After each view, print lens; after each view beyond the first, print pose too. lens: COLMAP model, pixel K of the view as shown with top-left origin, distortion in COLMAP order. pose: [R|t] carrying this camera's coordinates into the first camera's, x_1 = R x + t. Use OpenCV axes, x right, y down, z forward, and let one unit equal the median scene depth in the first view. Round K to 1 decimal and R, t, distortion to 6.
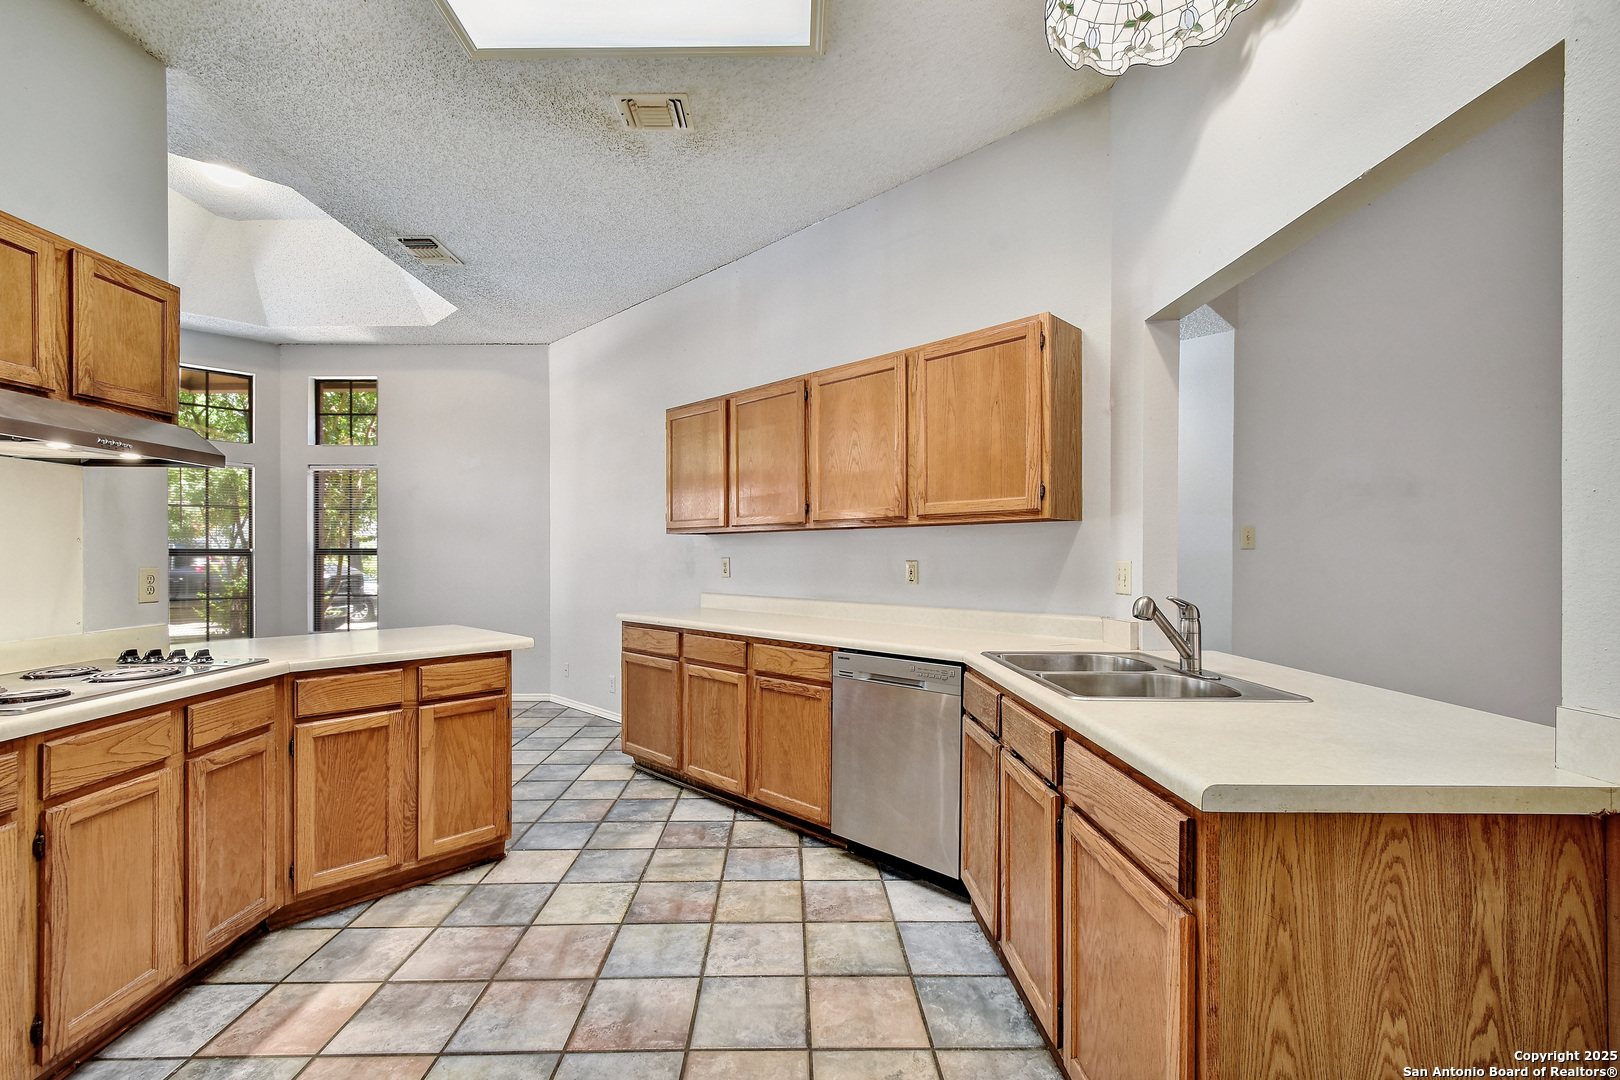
lens RADIAL K [[713.1, 0, 783.6], [0, 713.1, 559.1], [0, 0, 1]] dist [0.005151, -0.003715]
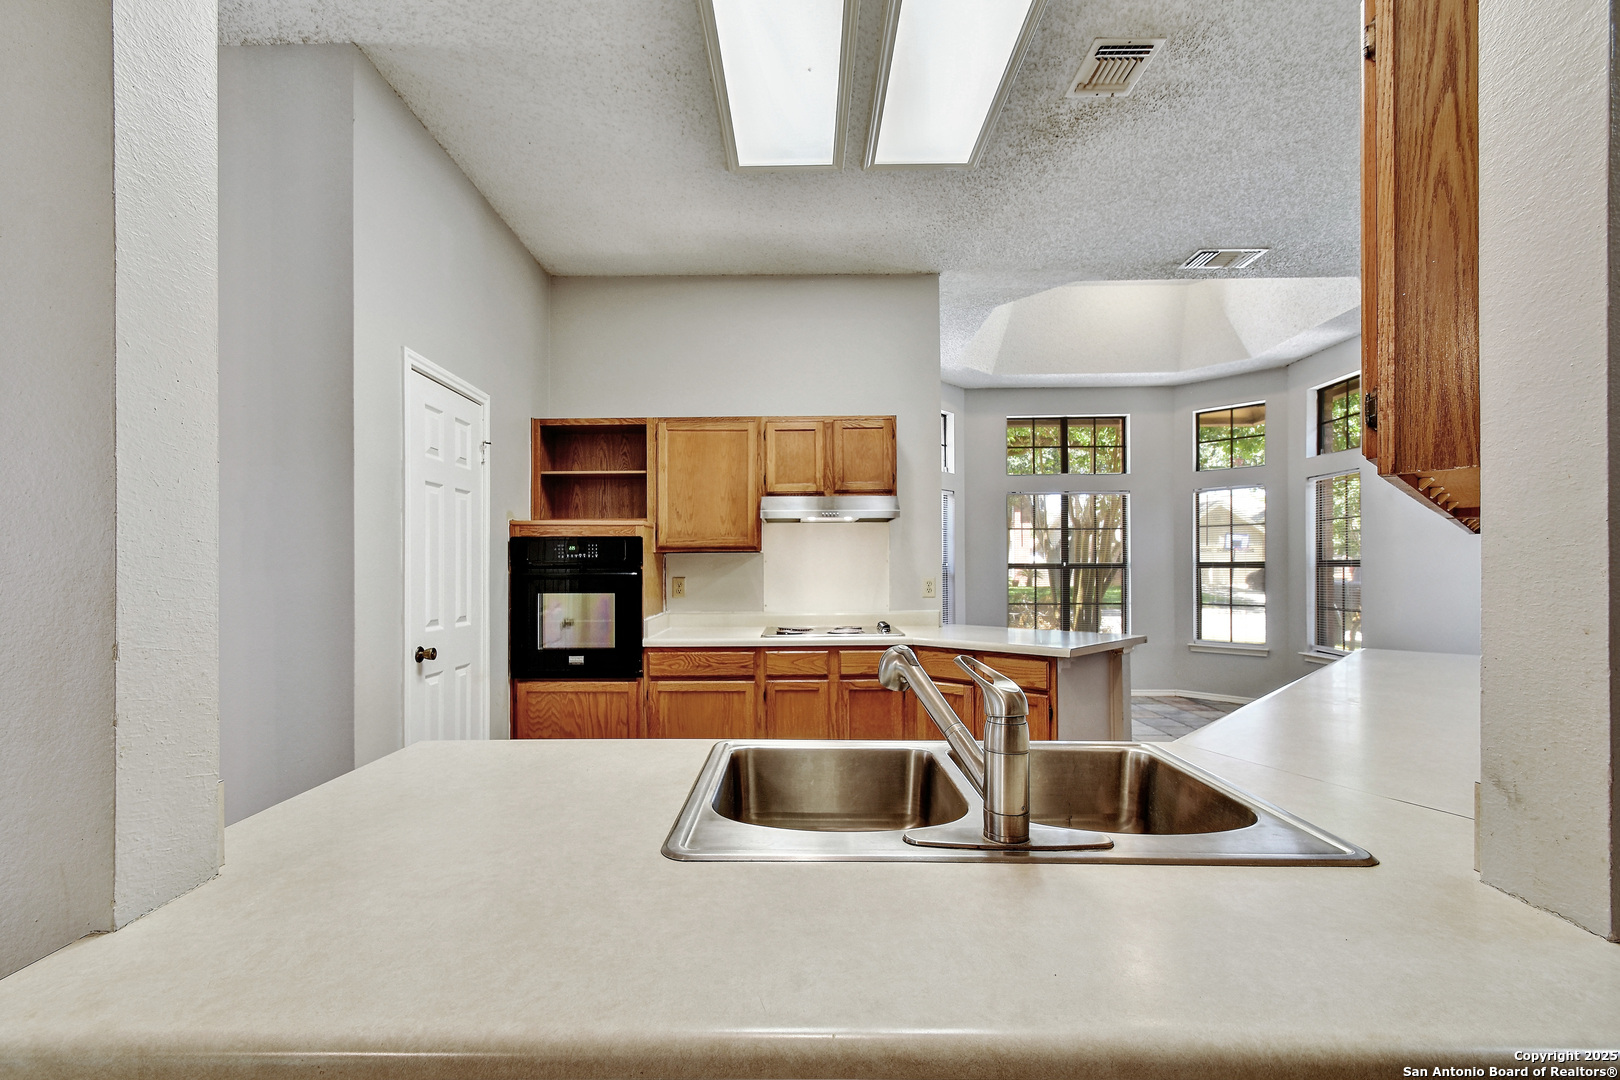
lens RADIAL K [[713.1, 0, 810.7], [0, 713.1, 566.1], [0, 0, 1]] dist [0.005151, -0.003715]
pose [[0.011634, -0.005679, -0.999916, 0.756454], [0.000776, 0.999984, -0.005670, -0.003208], [0.999932, -0.000710, 0.011638, 0.659195]]
